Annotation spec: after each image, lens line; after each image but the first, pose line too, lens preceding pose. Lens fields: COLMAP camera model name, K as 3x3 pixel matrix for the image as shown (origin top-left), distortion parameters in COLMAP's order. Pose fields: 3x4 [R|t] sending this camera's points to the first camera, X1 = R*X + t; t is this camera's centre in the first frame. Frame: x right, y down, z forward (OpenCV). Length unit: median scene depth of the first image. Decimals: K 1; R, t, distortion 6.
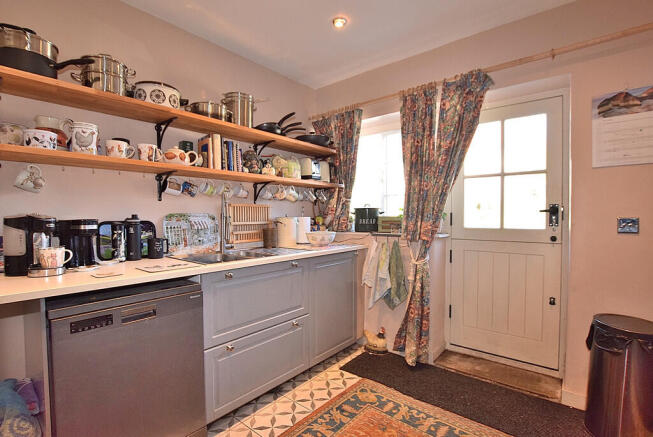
lens RADIAL K [[327.6, 0, 331.1], [0, 327.6, 220.7], [0, 0, 1]] dist [-0.000426, -0.000215]
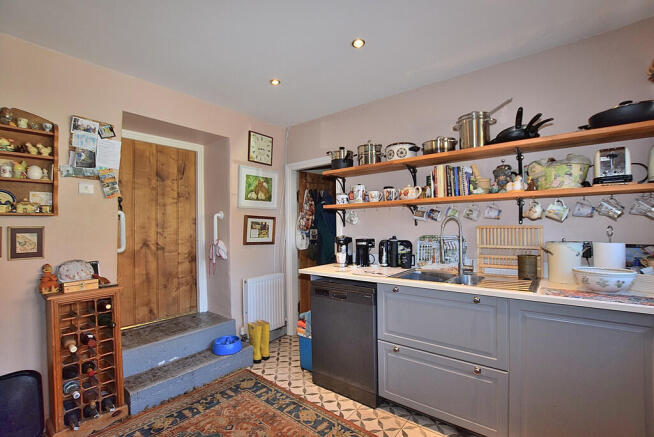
lens RADIAL K [[290.0, 0, 351.0], [0, 290.0, 229.4], [0, 0, 1]] dist [-0.003785, -0.000410]
pose [[0.054620, 0.007533, -0.998479, 0.767681], [-0.013321, 0.999888, 0.006815, -0.060428], [0.998418, 0.012928, 0.054714, 0.793899]]
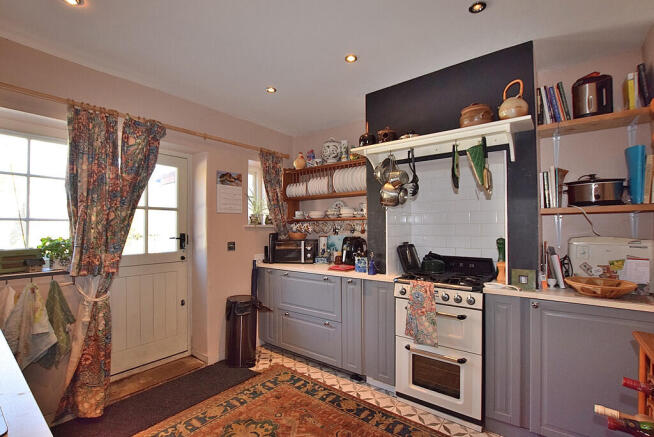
lens RADIAL K [[290.0, 0, 329.8], [0, 290.0, 221.6], [0, 0, 1]] dist [-0.003785, -0.000410]
pose [[-0.024933, 0.028446, 0.999284, -0.540162], [0.022527, 0.999357, -0.027886, -0.048117], [-0.999435, 0.021816, -0.025557, 0.365082]]
